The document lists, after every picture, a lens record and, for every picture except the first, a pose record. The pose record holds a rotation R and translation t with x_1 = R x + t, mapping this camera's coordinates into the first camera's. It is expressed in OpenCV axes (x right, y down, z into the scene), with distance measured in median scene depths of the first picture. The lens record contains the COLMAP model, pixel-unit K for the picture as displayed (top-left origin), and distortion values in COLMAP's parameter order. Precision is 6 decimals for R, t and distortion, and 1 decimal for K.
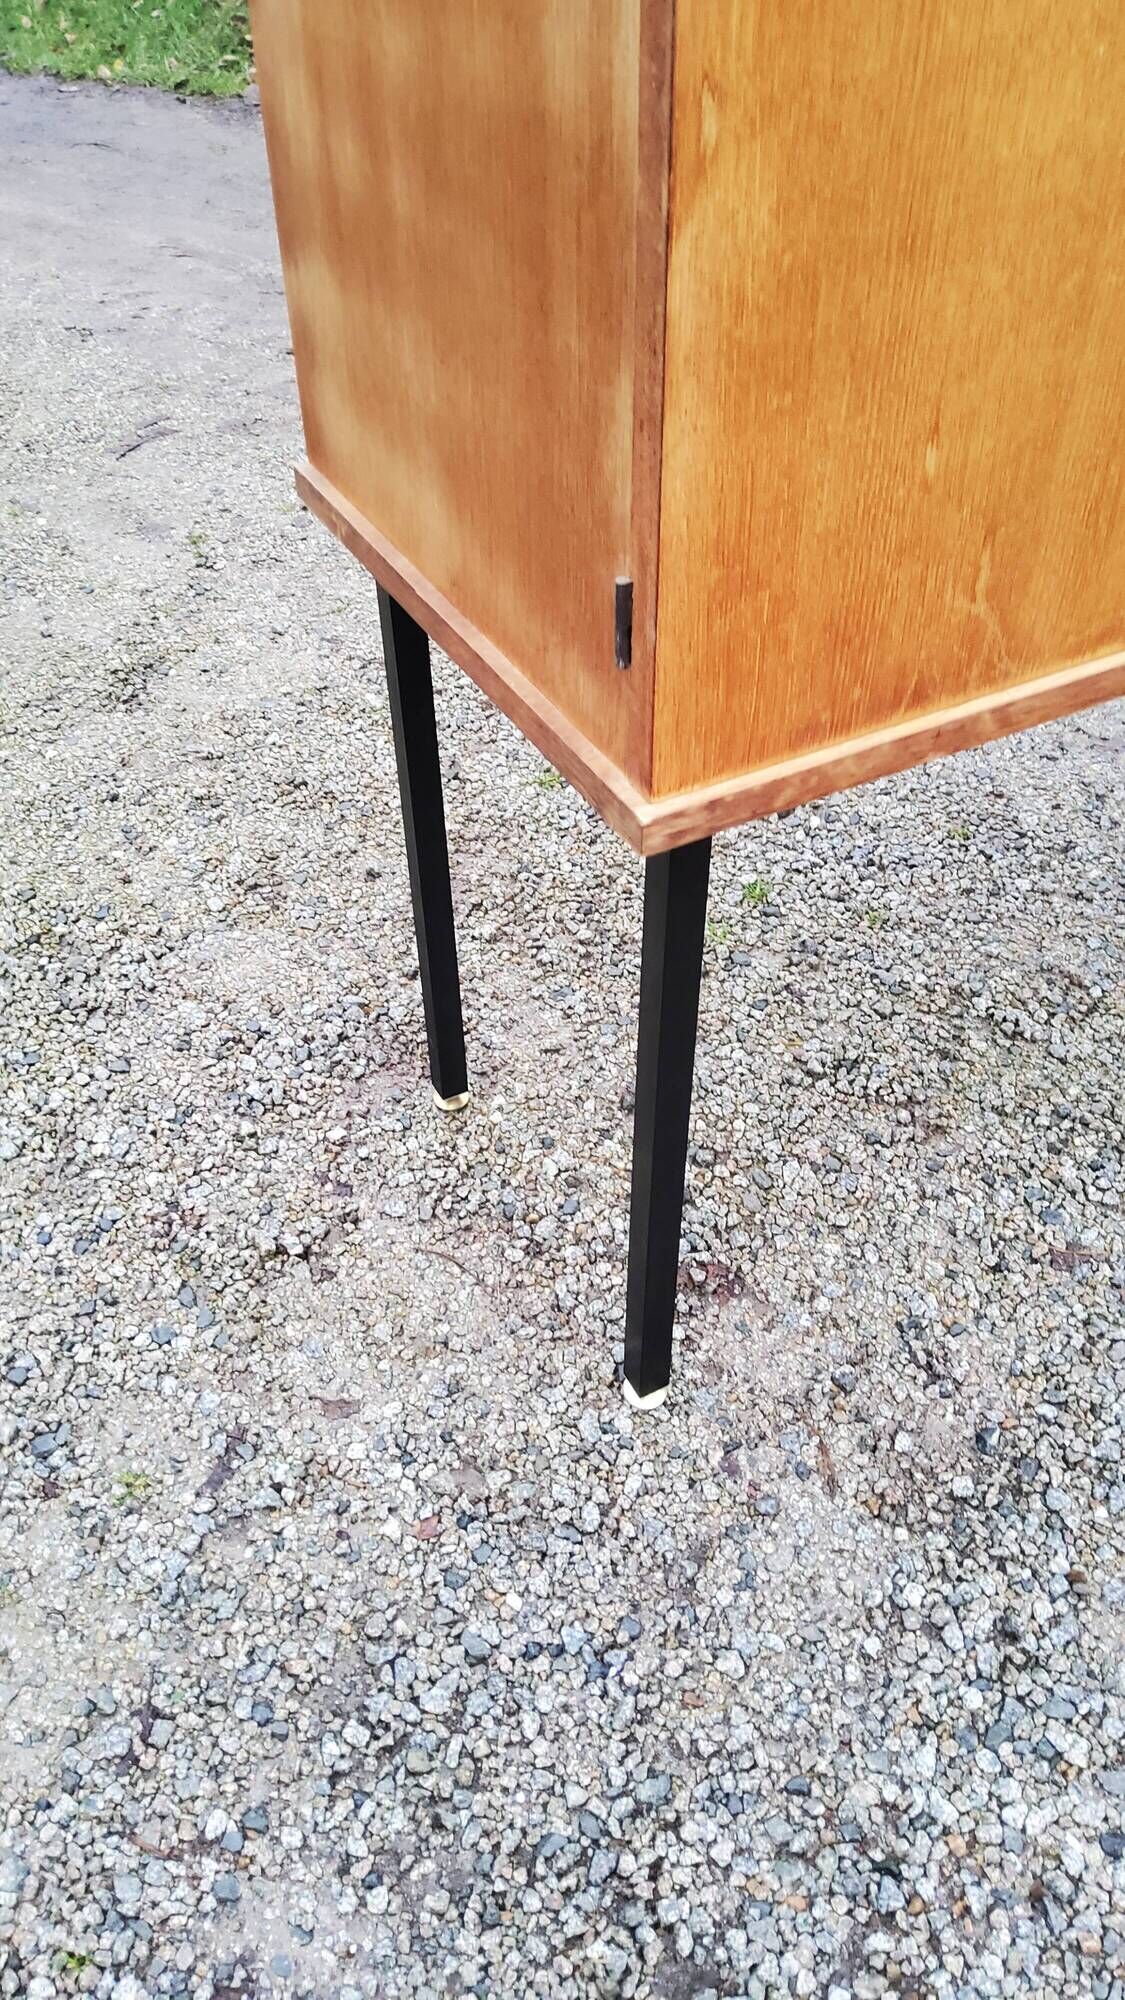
lens RADIAL K [[1501.5, 0, 571.4], [0, 1501.5, 986.5], [0, 0, 1]] dist [0.078932, -0.129573]
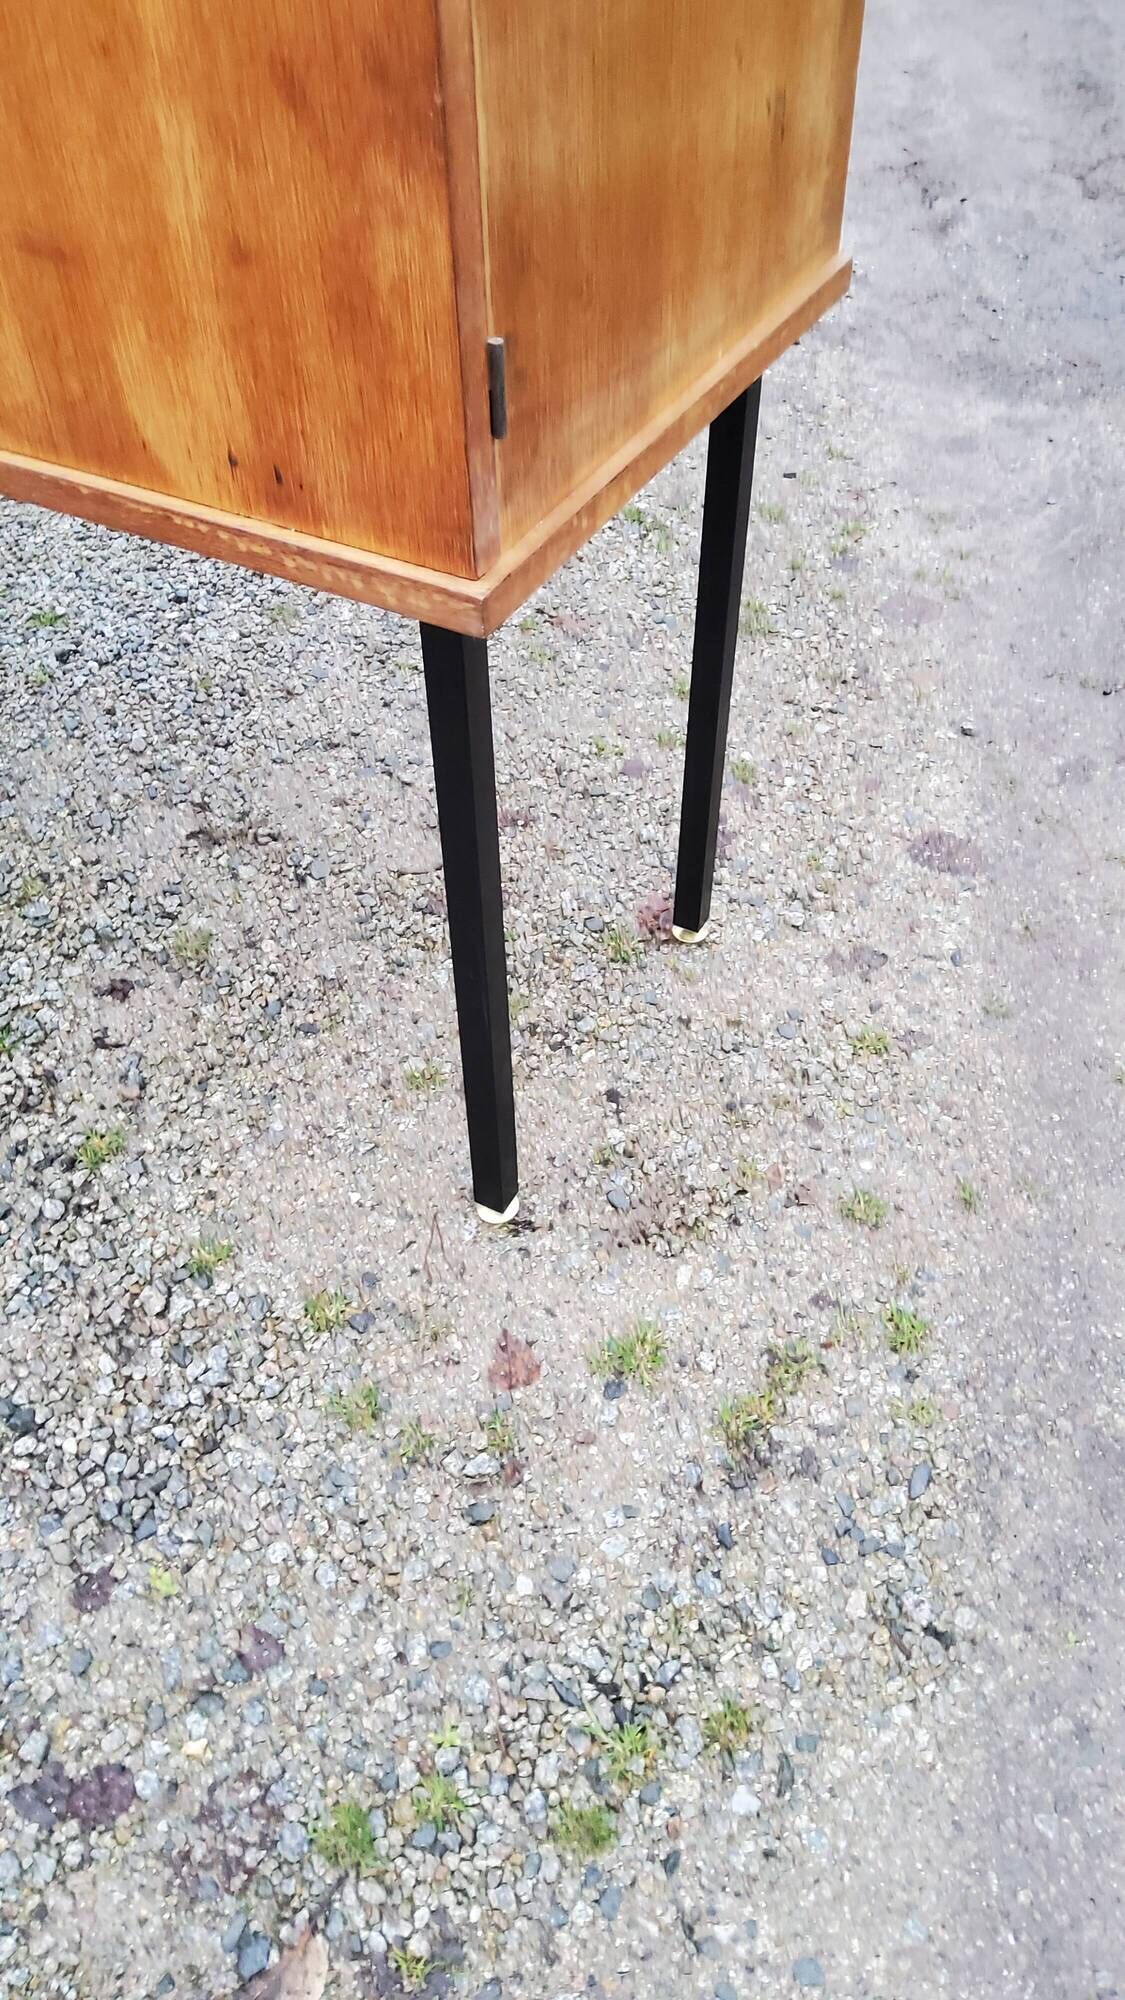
lens RADIAL K [[1501.5, 0, 568.2], [0, 1501.5, 995.6], [0, 0, 1]] dist [0.078932, -0.129573]
pose [[0.545927, 0.601957, -0.582762, 1.513830], [-0.546465, 0.783072, 0.296941, -0.510845], [0.635091, 0.156351, 0.756448, 0.593613]]
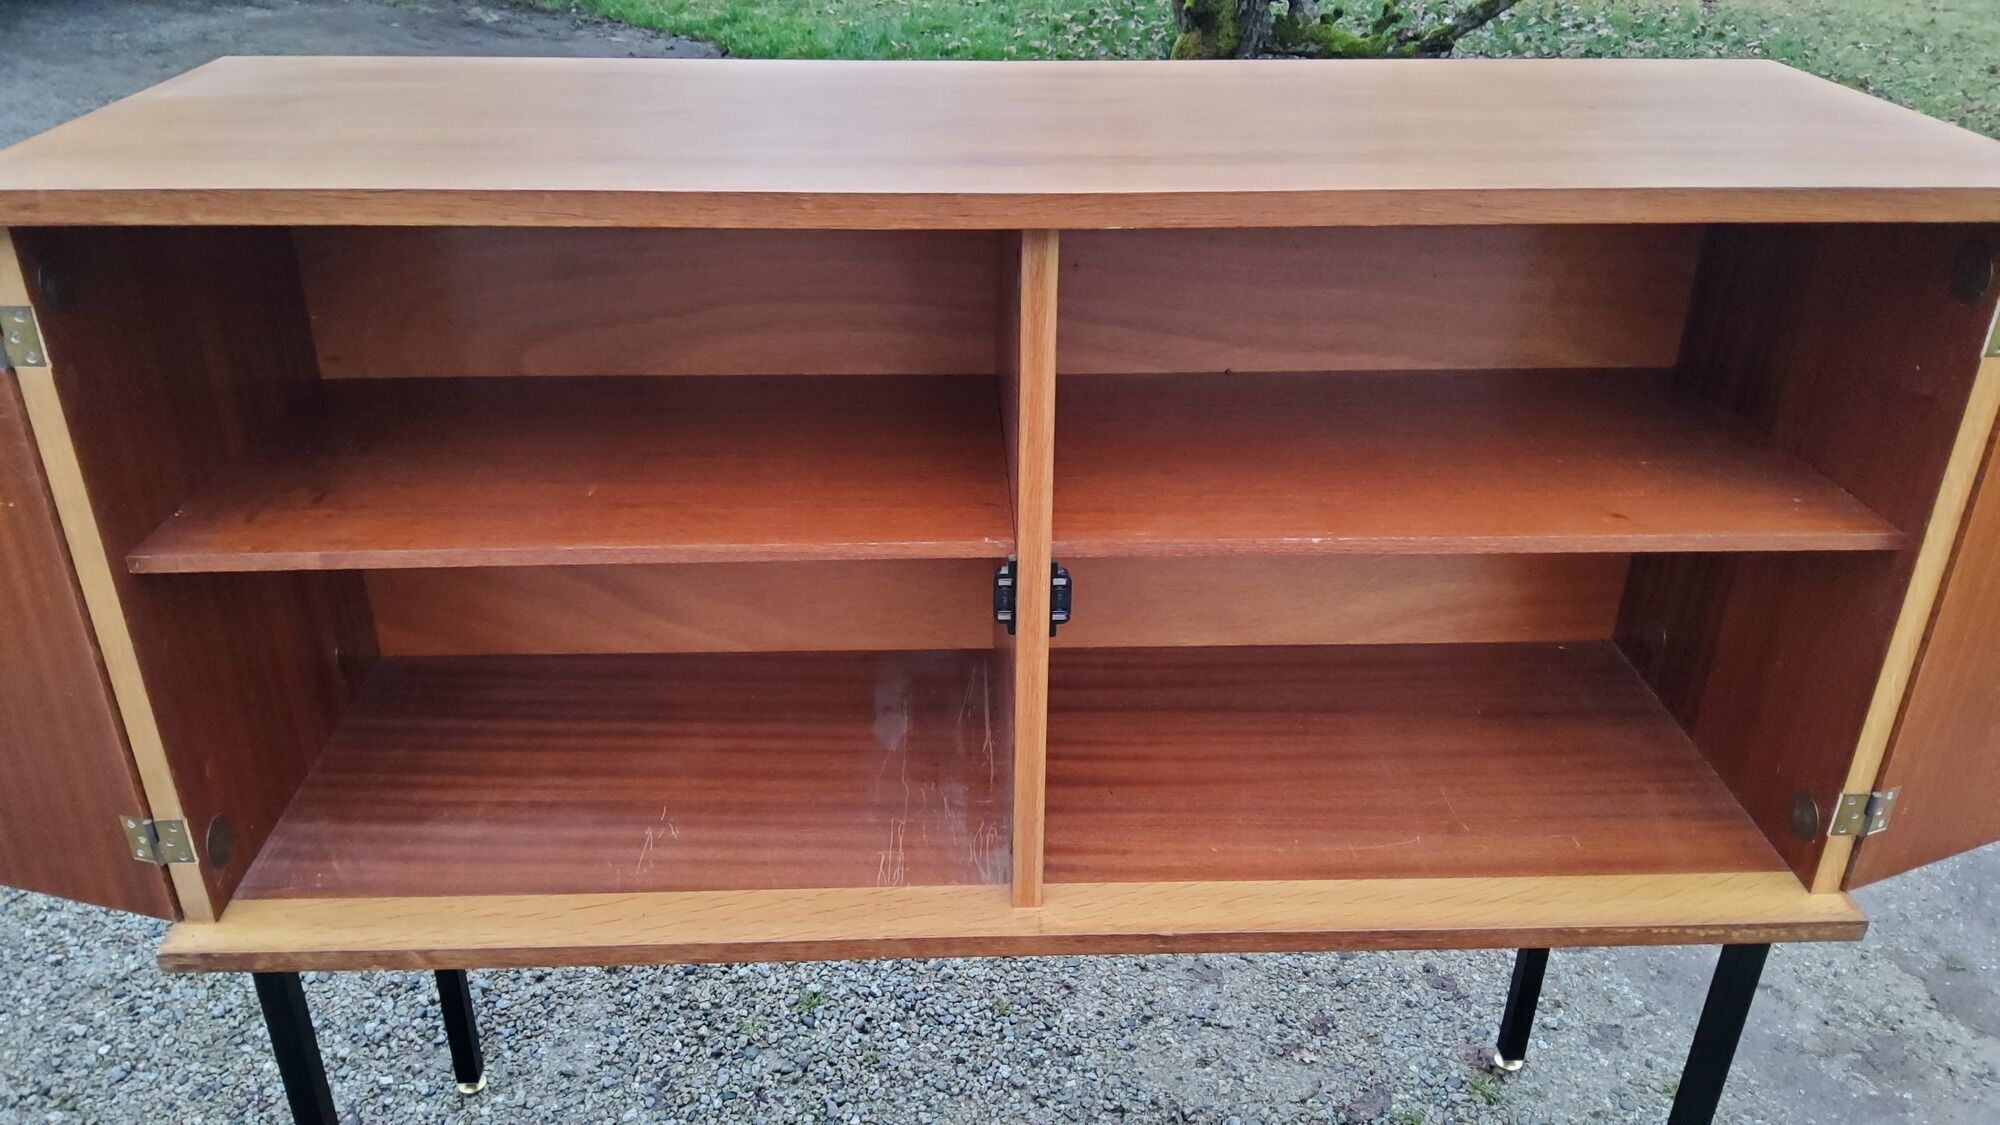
lens RADIAL K [[1491.2, 0, 994.7], [0, 1491.2, 565.8], [0, 0, 1]] dist [0.070932, -0.110767]
pose [[0.899344, 0.222513, -0.376389, 0.847136], [-0.302239, 0.938419, -0.167396, -0.313341], [0.315963, 0.264306, 0.911213, -0.210436]]
